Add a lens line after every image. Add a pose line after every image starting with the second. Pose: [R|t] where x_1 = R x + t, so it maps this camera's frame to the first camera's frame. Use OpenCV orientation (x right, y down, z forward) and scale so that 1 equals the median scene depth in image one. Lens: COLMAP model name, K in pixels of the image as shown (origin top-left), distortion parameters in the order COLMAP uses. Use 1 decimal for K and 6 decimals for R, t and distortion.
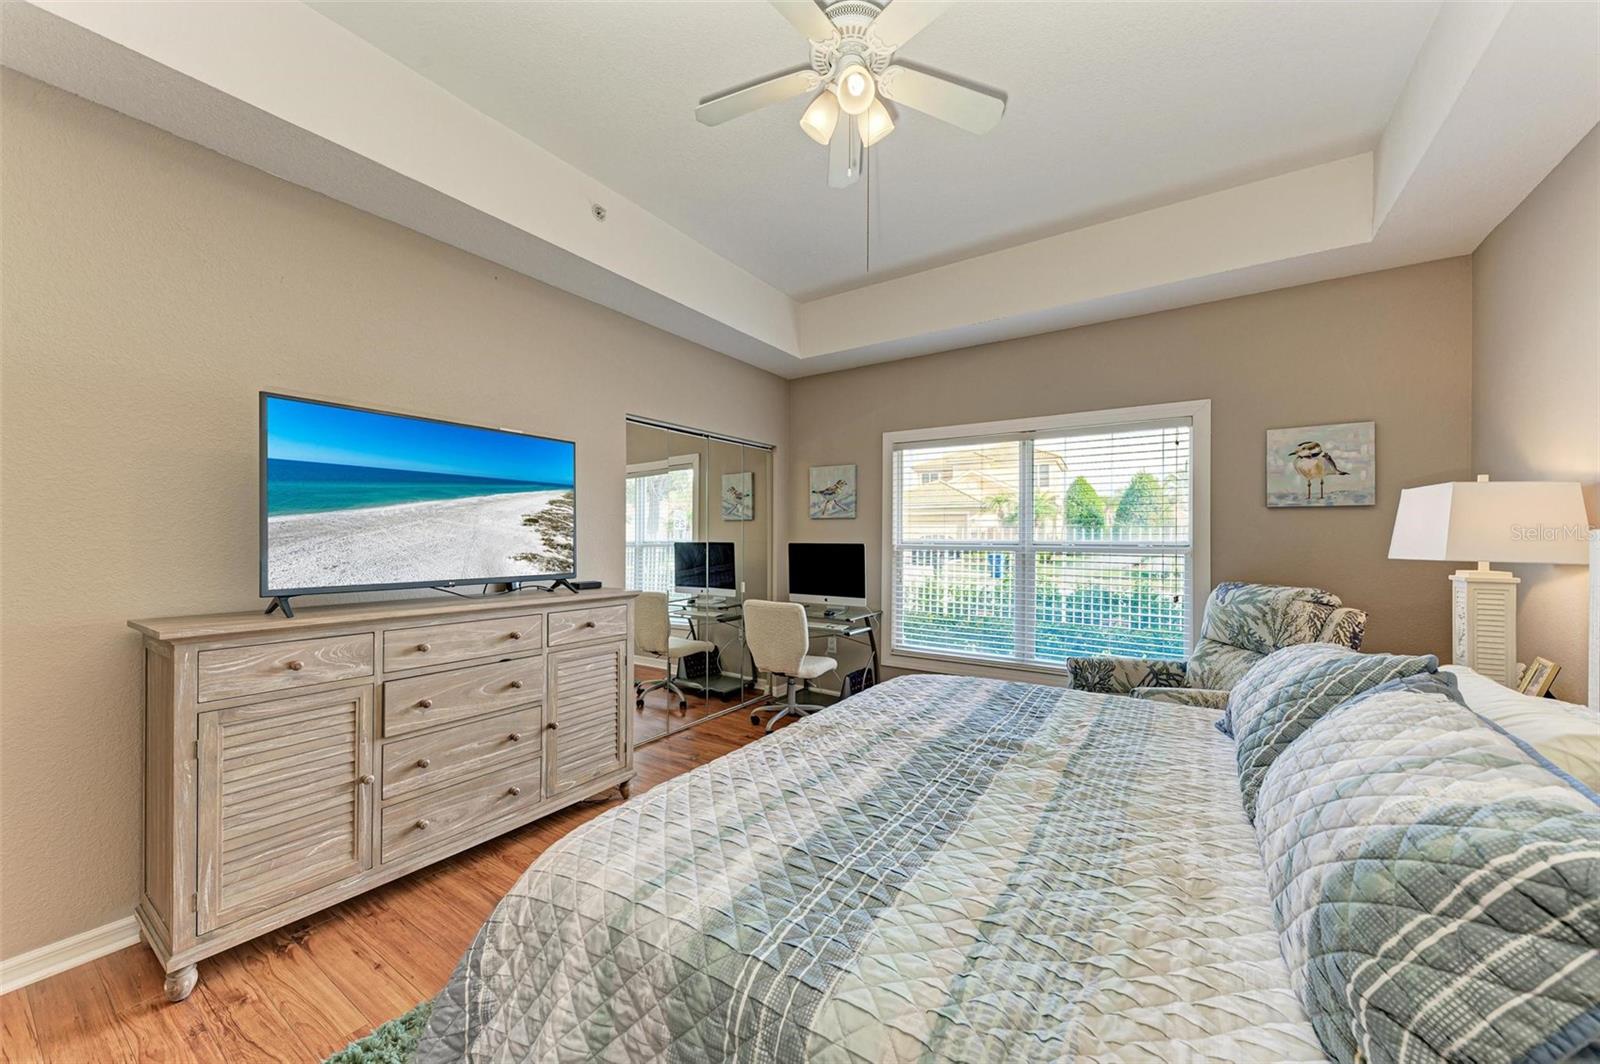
lens RADIAL K [[591.2, 0, 805.4], [0, 591.2, 538.6], [0, 0, 1]] dist [0.016629, -0.000106]
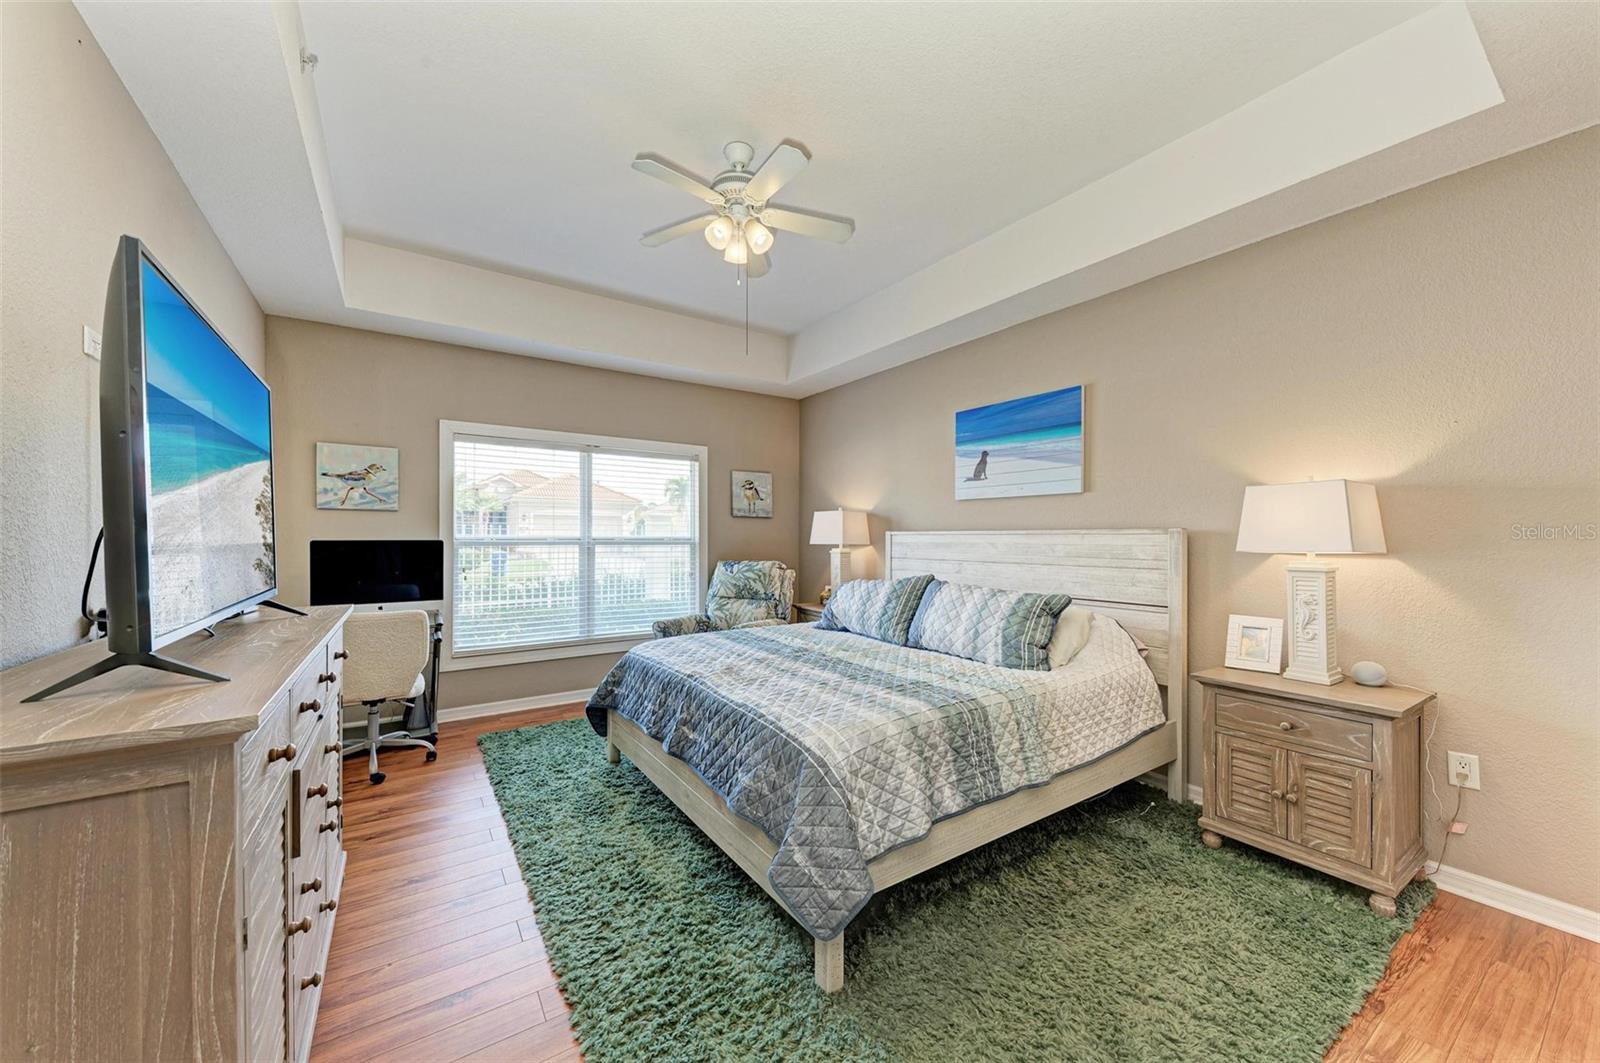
lens RADIAL K [[591.2, 0, 805.4], [0, 591.2, 538.1], [0, 0, 1]] dist [0.016629, -0.000106]
pose [[0.368475, -0.003755, 0.929630, -0.579148], [0.001886, 0.999993, 0.003292, 0.003608], [-0.929636, 0.000540, 0.368480, 0.152142]]
